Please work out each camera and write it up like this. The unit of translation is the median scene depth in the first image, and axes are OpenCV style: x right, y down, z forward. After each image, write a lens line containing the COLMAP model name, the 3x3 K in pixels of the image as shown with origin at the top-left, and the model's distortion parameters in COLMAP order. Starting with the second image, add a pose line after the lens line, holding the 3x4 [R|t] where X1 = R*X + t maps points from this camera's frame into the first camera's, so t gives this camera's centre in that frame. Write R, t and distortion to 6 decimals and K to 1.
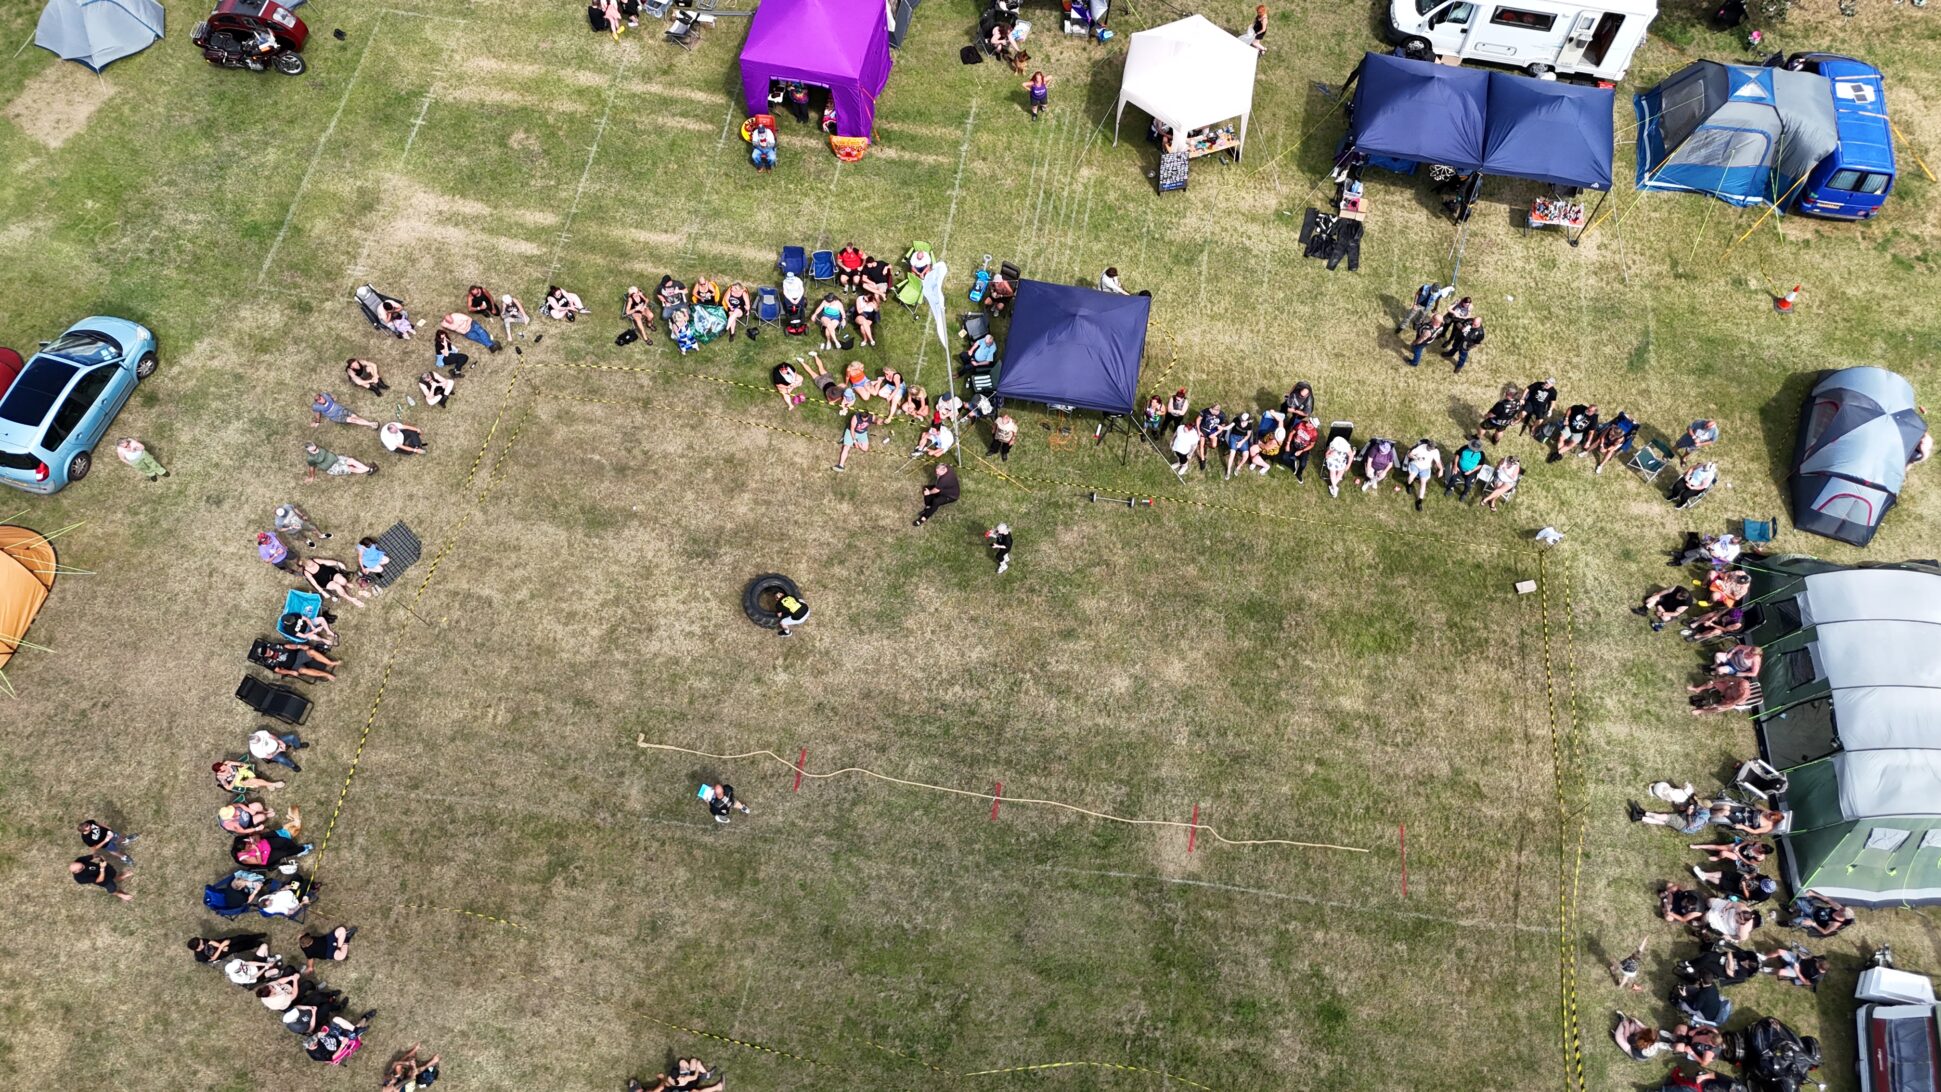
lens RADIAL K [[1422.0, 0, 964.6], [0, 1422.0, 545.4], [0, 0, 1]] dist [0.062574, -0.049673]
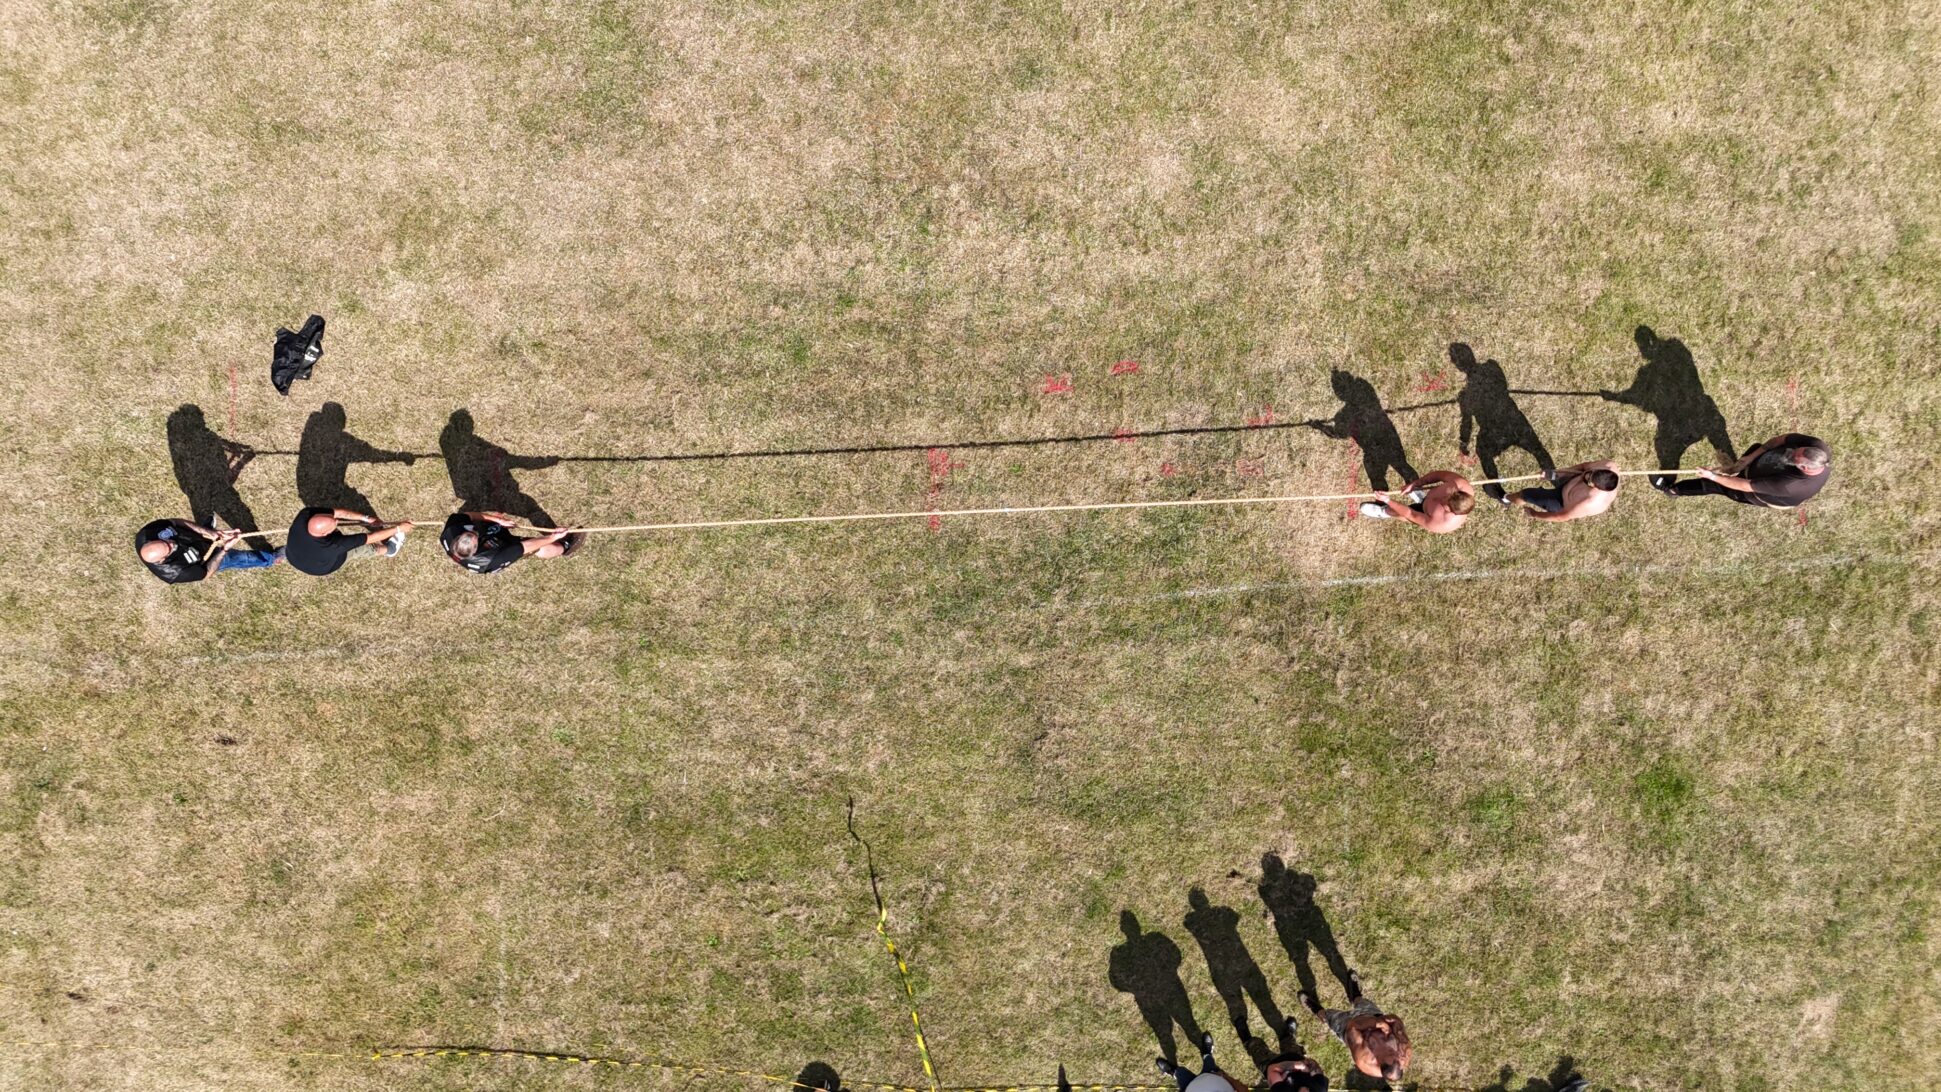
lens RADIAL K [[1422.0, 0, 985.7], [0, 1422.0, 549.3], [0, 0, 1]] dist [0.062574, -0.049673]
pose [[0.983629, -0.180169, 0.003601, 0.034592], [0.158016, 0.871945, 0.463404, -0.015979], [-0.086631, -0.455249, 0.886140, 0.592191]]
